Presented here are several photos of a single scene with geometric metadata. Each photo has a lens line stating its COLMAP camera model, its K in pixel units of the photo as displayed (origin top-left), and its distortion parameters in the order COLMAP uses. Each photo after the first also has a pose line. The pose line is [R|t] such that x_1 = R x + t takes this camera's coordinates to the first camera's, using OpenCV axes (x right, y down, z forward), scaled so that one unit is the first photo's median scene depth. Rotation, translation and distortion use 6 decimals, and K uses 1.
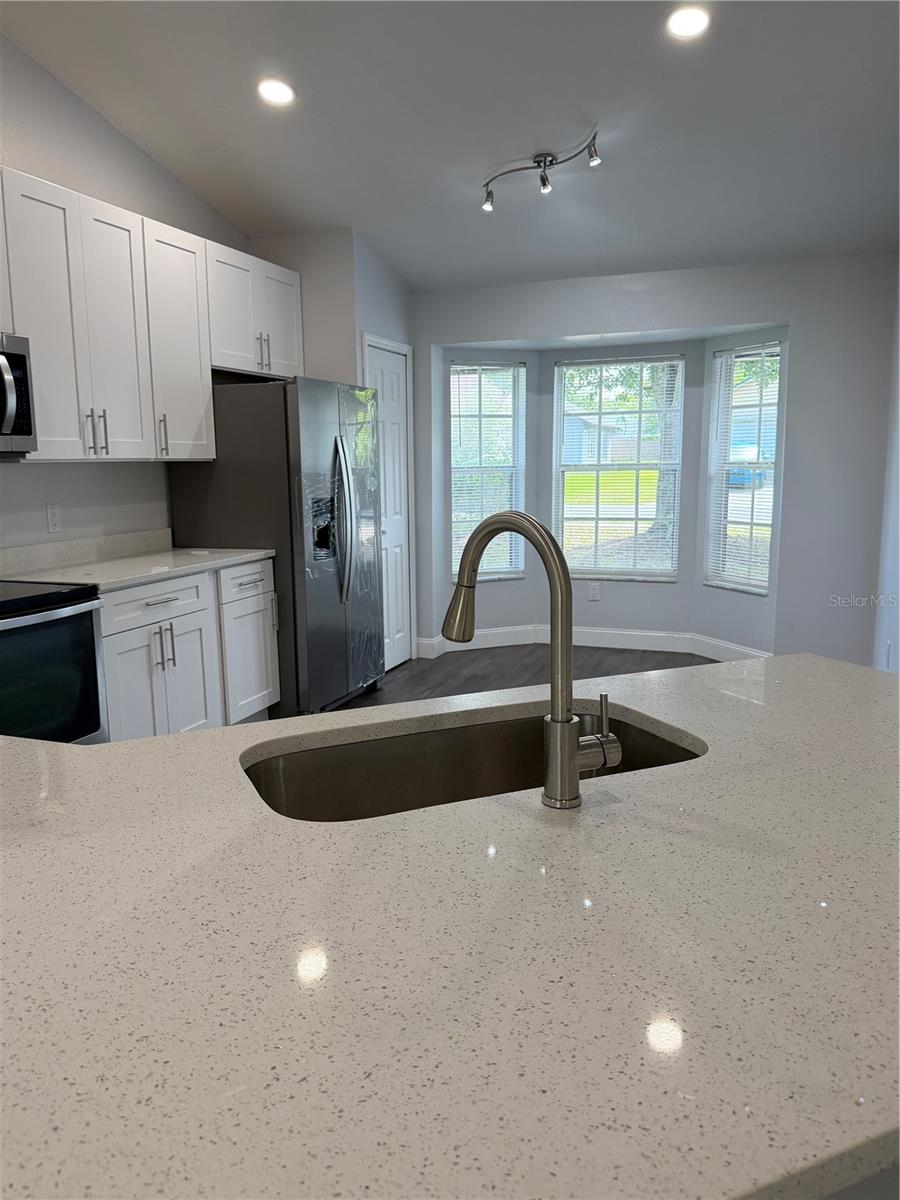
lens RADIAL K [[887.3, 0, 451.8], [0, 887.3, 606.8], [0, 0, 1]] dist [0.067886, -0.093318]
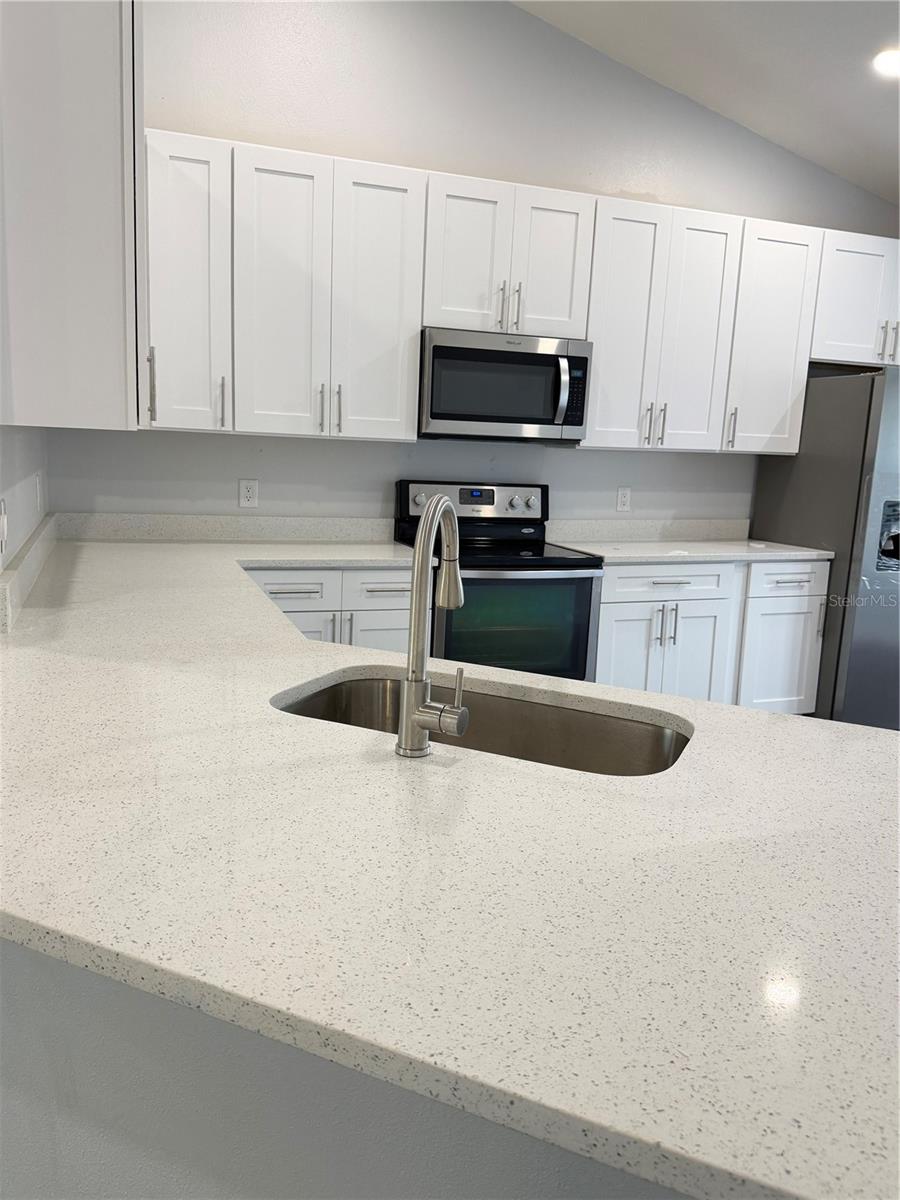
lens RADIAL K [[887.3, 0, 434.6], [0, 887.3, 602.2], [0, 0, 1]] dist [0.067886, -0.093318]
pose [[0.644382, 0.171225, -0.745287, 0.250567], [-0.169797, 0.982318, 0.078873, -0.016236], [0.745614, 0.075723, 0.662062, 0.069438]]
